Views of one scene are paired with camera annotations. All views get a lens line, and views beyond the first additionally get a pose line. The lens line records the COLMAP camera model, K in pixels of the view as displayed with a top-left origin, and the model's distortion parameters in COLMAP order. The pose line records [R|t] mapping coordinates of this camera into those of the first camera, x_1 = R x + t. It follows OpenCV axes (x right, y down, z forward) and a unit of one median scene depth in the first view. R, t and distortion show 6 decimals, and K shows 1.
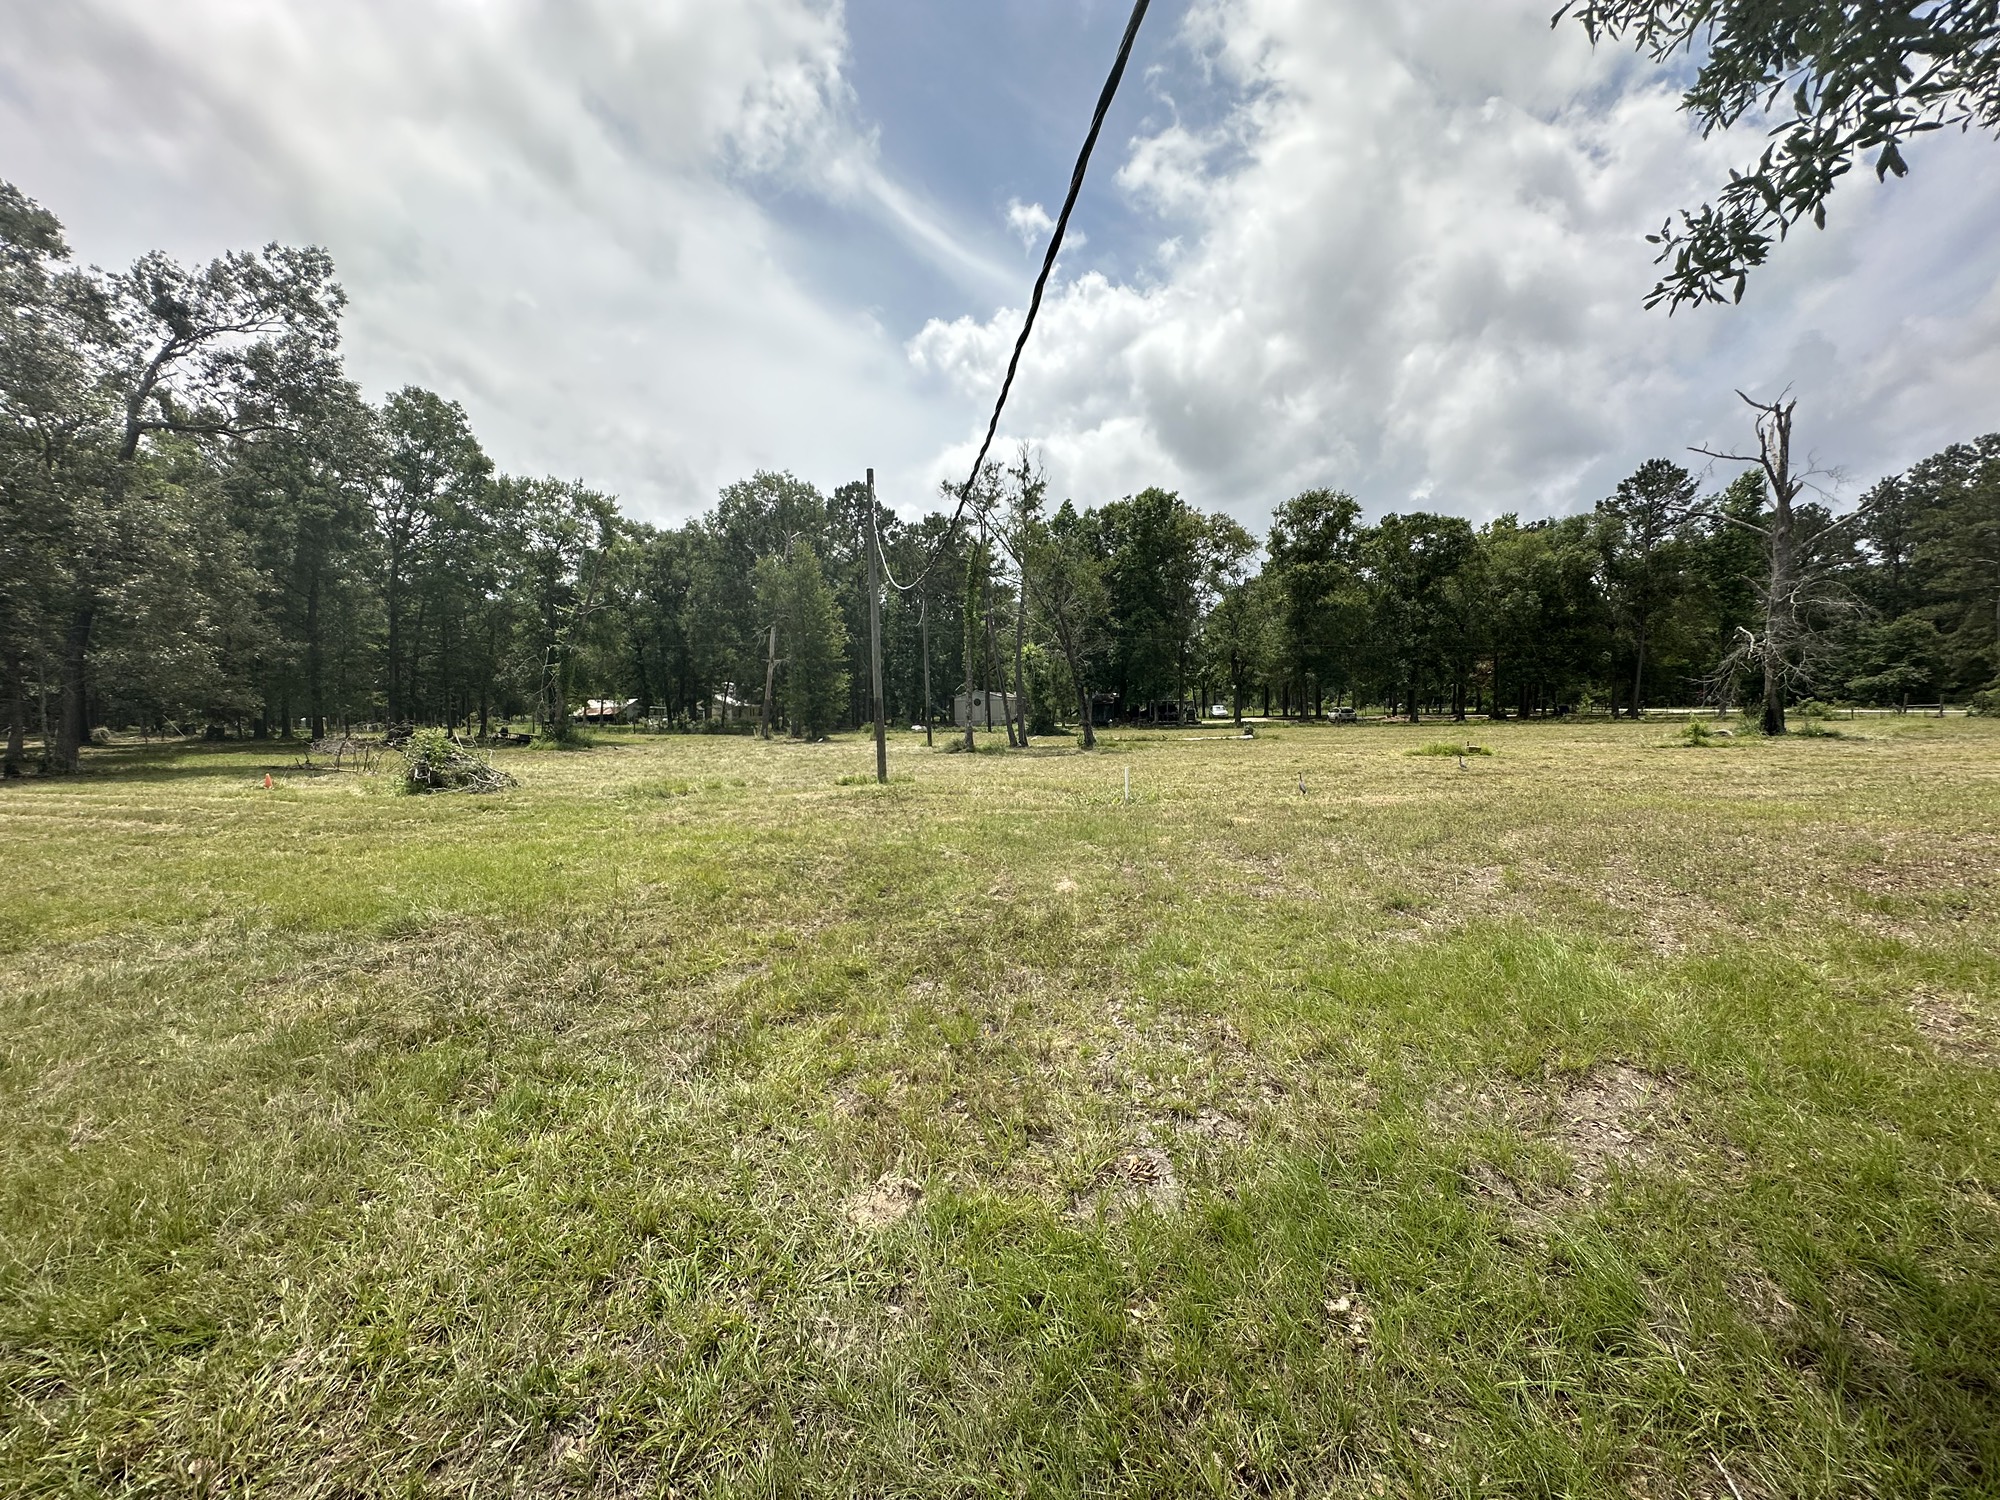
lens RADIAL K [[795.6, 0, 1000.0], [0, 795.6, 750.0], [0, 0, 1]] dist [-0.001692, 0.000243]
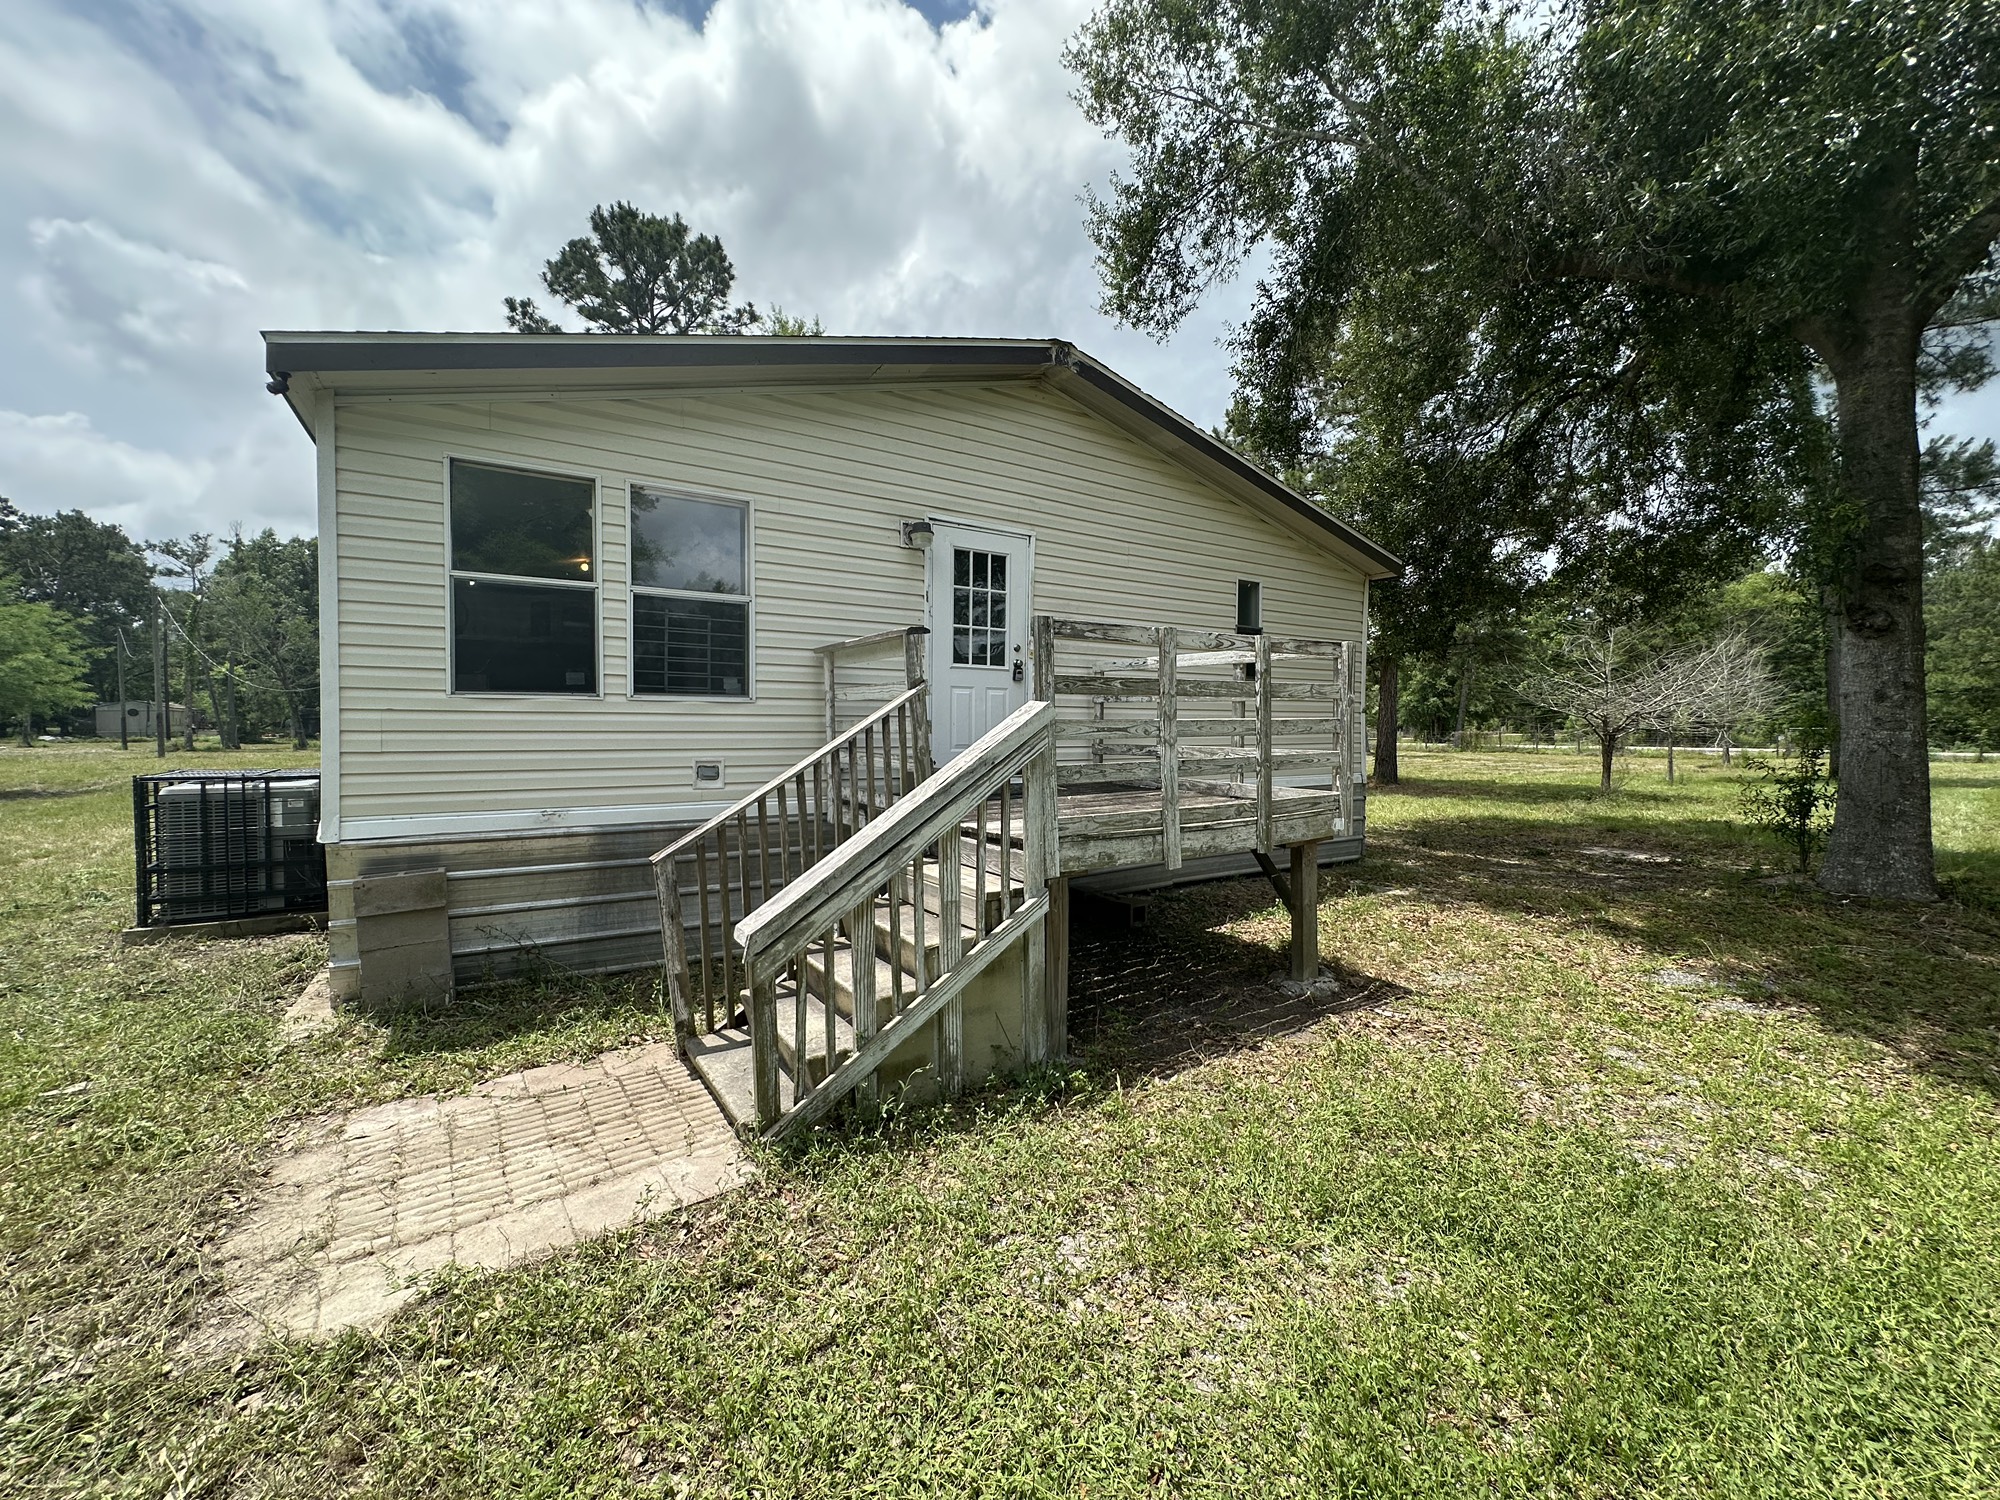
lens RADIAL K [[795.6, 0, 1000.0], [0, 795.6, 750.0], [0, 0, 1]] dist [-0.001692, 0.000243]
pose [[0.667748, -0.018788, 0.744150, -0.088250], [0.032319, 0.999470, -0.003767, 0.035934], [-0.743686, 0.026566, 0.668002, -0.678643]]
